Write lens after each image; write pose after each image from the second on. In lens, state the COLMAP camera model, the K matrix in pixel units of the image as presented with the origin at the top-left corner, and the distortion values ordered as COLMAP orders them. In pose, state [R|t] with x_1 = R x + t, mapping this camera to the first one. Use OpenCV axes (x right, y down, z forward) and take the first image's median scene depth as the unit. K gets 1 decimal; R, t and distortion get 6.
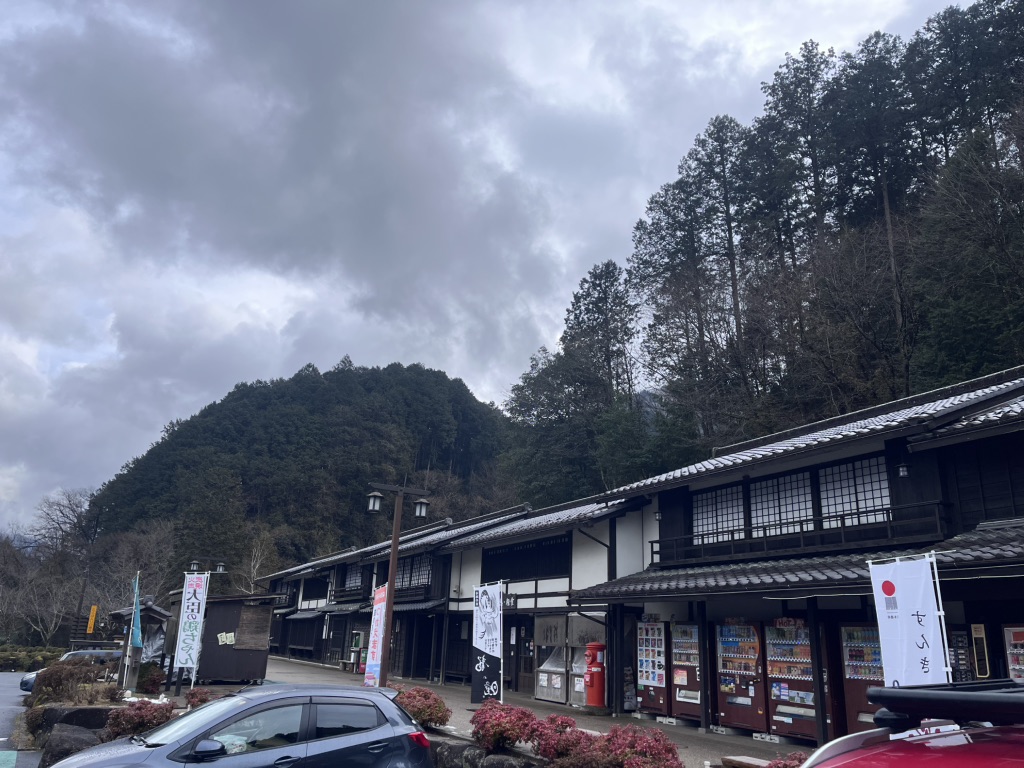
lens RADIAL K [[793.6, 0, 512.0], [0, 793.6, 384.0], [0, 0, 1]] dist [0.030502, -0.015603]
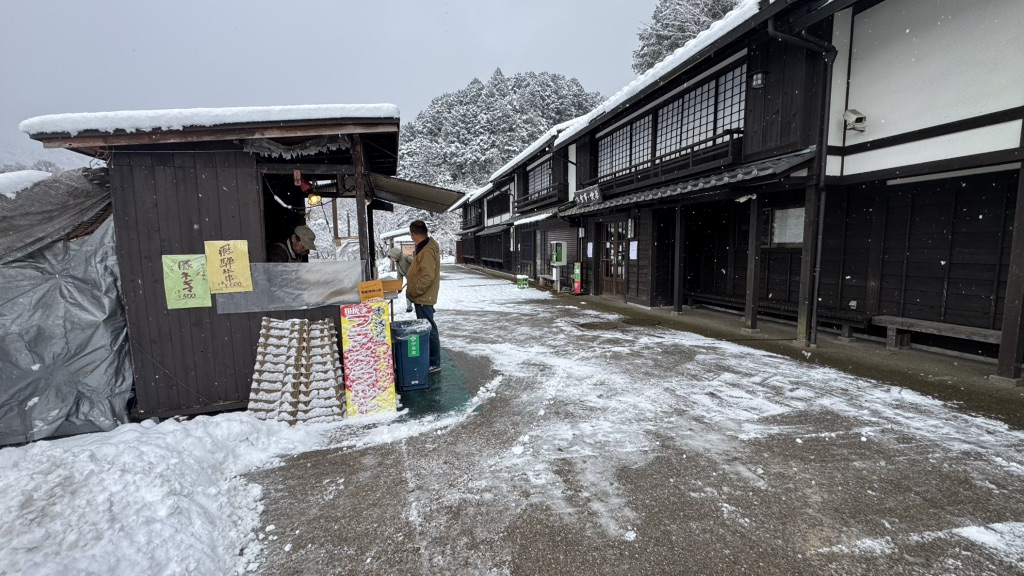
lens RADIAL K [[405.4, 0, 512.0], [0, 405.4, 288.0], [0, 0, 1]] dist [-0.001900, -0.000261]
pose [[0.975611, -0.054145, -0.212723, -0.230505], [0.136736, 0.908017, 0.395991, 0.281151], [0.171715, -0.415420, 0.893275, 0.925768]]
